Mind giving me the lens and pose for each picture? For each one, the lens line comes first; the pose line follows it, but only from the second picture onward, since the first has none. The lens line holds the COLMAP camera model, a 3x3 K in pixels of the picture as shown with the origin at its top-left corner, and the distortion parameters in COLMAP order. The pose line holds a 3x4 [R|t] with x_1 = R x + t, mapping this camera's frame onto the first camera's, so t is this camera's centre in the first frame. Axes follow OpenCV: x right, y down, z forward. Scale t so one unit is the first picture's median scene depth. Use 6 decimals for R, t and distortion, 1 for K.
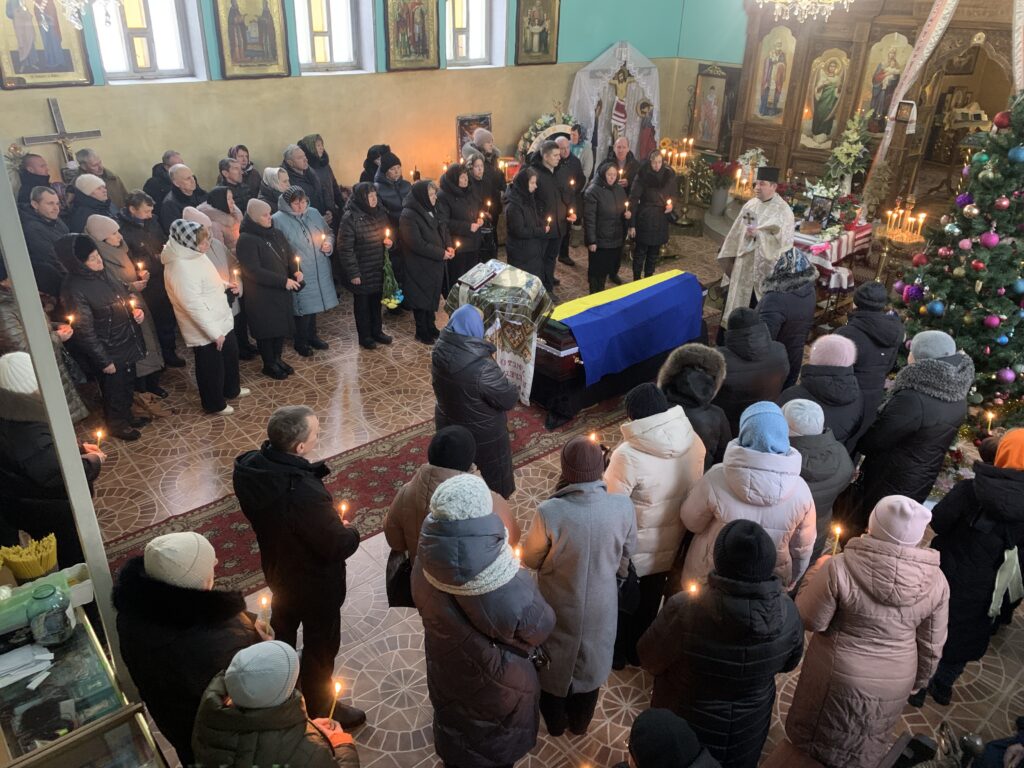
lens RADIAL K [[782.6, 0, 519.0], [0, 782.6, 380.6], [0, 0, 1]] dist [0.033211, -0.031968]
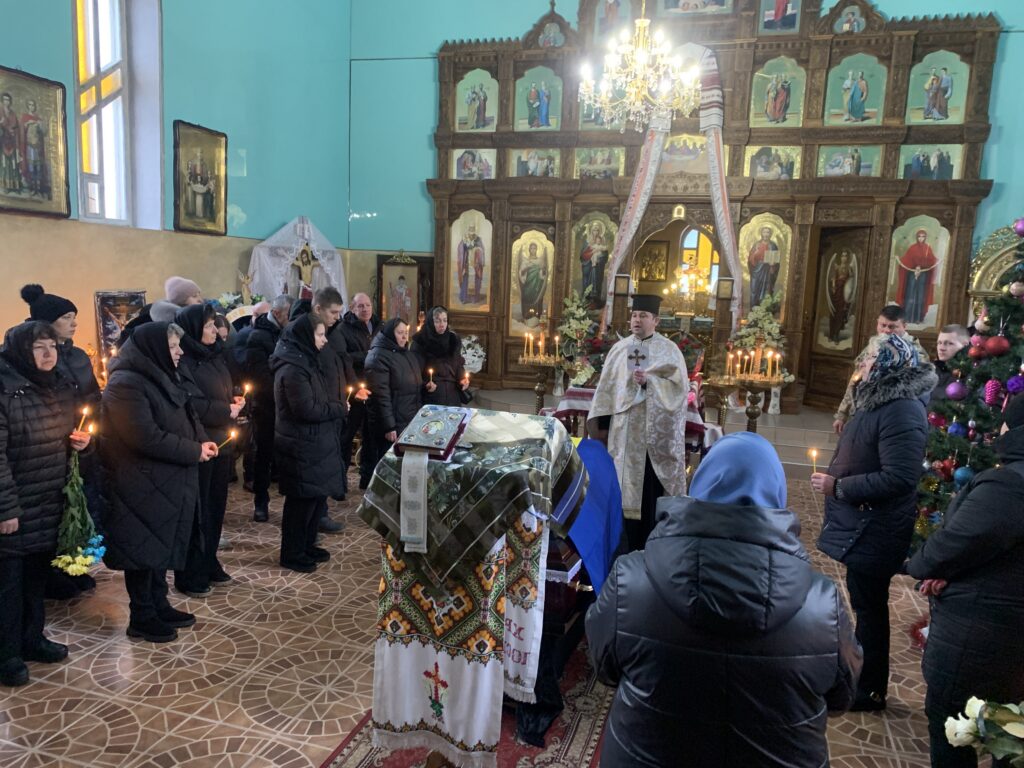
lens RADIAL K [[782.6, 0, 506.1], [0, 782.6, 386.0], [0, 0, 1]] dist [0.033211, -0.031968]
pose [[0.851853, -0.066215, 0.519578, -0.141839], [0.225672, 0.941581, -0.249996, -0.019383], [-0.472672, 0.330214, 0.817031, 0.341570]]
